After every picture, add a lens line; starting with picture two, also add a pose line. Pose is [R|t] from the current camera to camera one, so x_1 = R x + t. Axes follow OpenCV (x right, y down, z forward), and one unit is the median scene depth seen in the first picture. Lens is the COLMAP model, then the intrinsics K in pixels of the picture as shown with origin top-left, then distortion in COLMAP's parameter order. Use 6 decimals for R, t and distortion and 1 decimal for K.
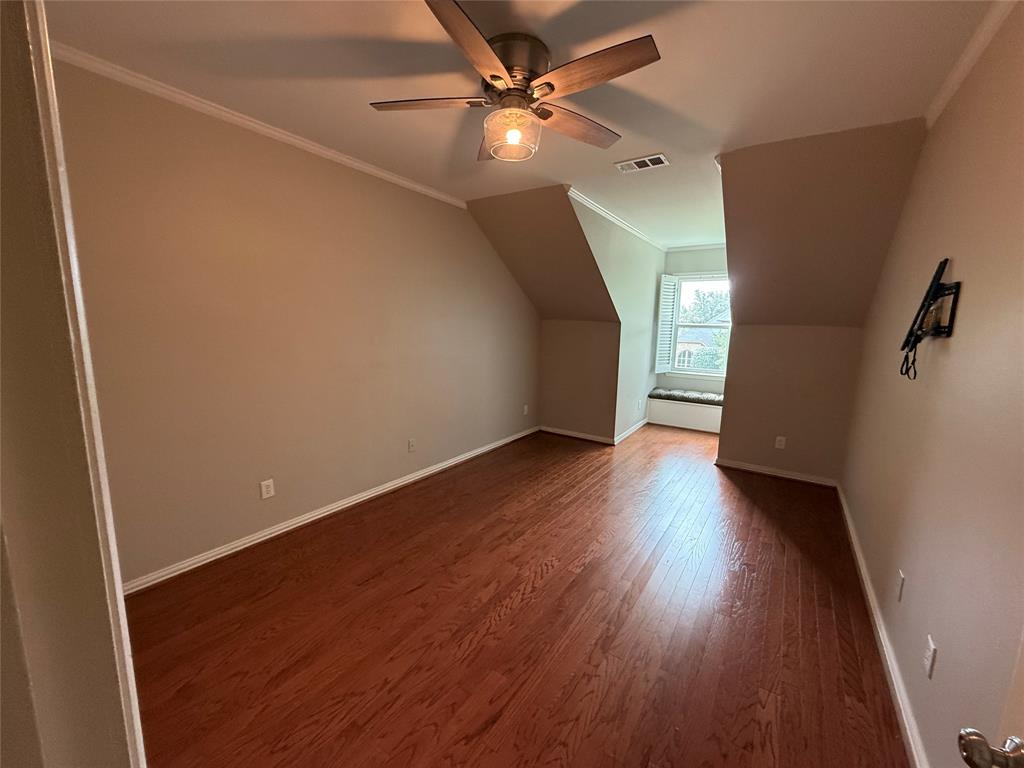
lens RADIAL K [[409.1, 0, 511.8], [0, 409.1, 384.3], [0, 0, 1]] dist [0.002128, -0.000492]
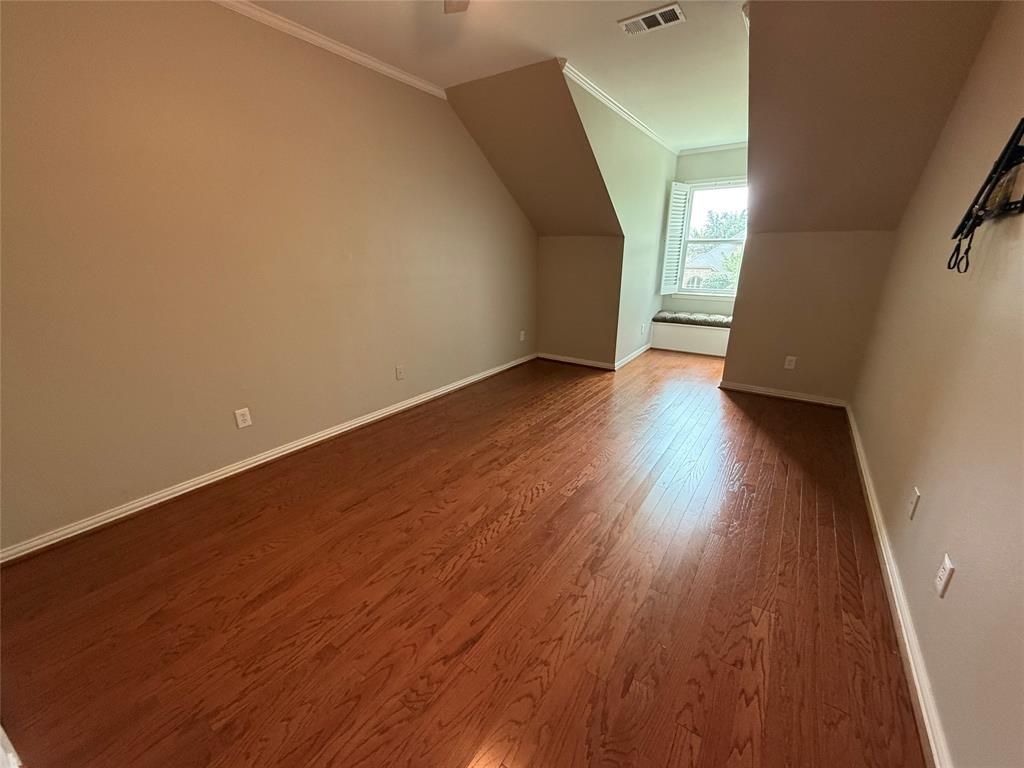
lens RADIAL K [[409.1, 0, 512.0], [0, 409.1, 384.0], [0, 0, 1]] dist [0.002128, -0.000492]
pose [[0.999737, -0.019099, -0.012731, 0.045020], [0.020899, 0.986775, 0.160744, 0.044659], [0.009493, -0.160967, 0.986914, 0.094072]]
